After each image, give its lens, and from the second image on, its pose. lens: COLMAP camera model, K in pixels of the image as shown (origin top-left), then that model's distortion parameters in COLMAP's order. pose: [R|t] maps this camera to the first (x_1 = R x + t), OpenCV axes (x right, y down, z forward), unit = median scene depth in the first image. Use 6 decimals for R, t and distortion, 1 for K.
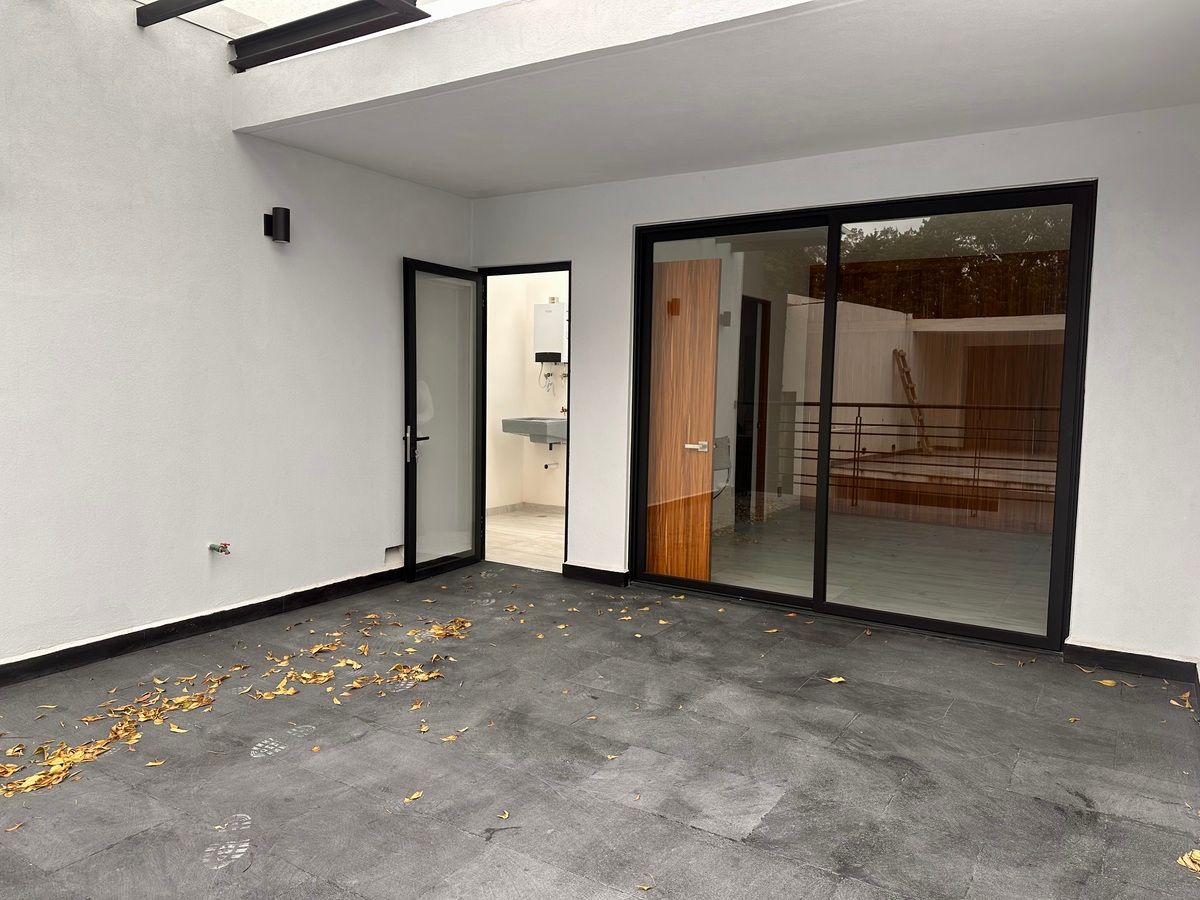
lens RADIAL K [[837.4, 0, 599.5], [0, 837.4, 449.7], [0, 0, 1]] dist [0.054688, -0.068573]
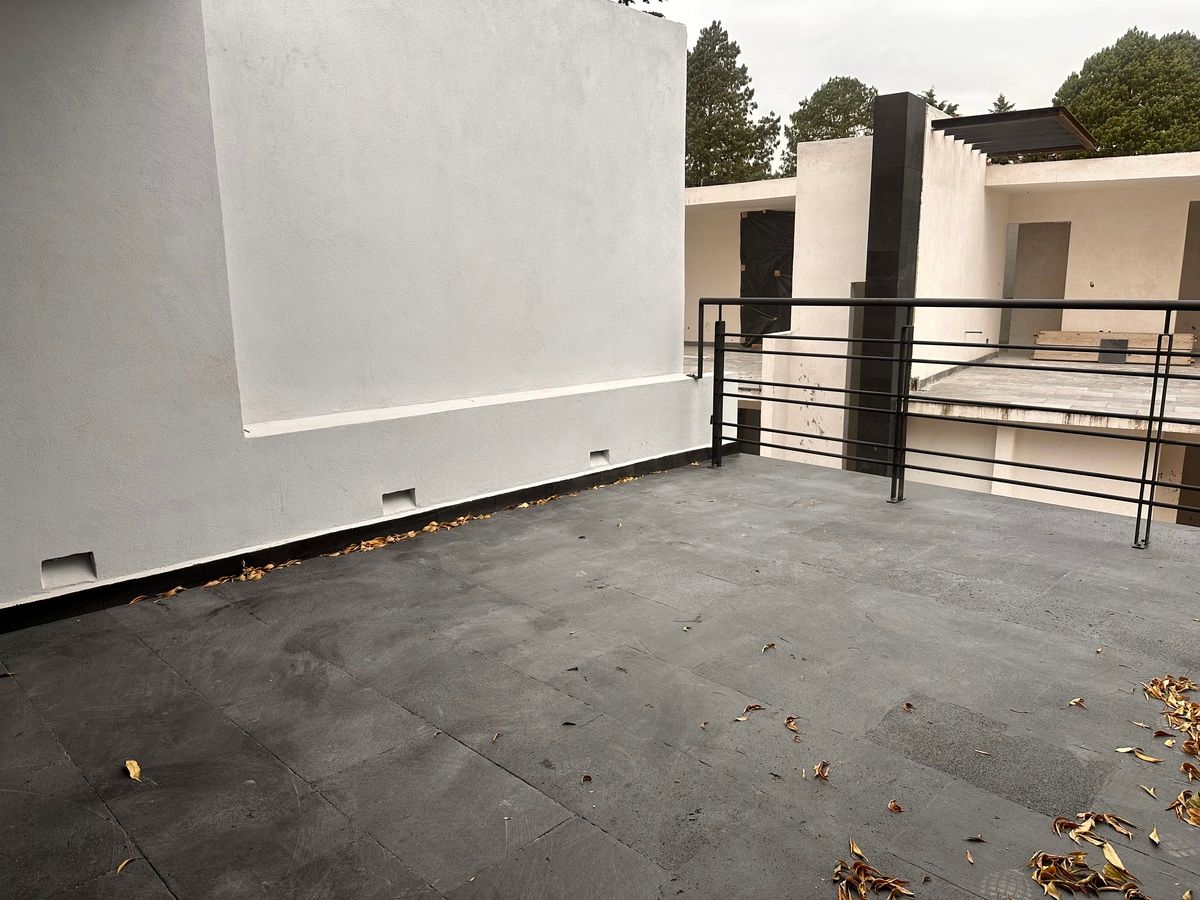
lens RADIAL K [[837.4, 0, 601.2], [0, 837.4, 449.9], [0, 0, 1]] dist [0.054688, -0.068573]
pose [[-0.976902, -0.047748, 0.208283, -0.200210], [0.011733, 0.961260, 0.275395, -0.132372], [-0.213364, 0.271477, -0.938497, 1.812183]]
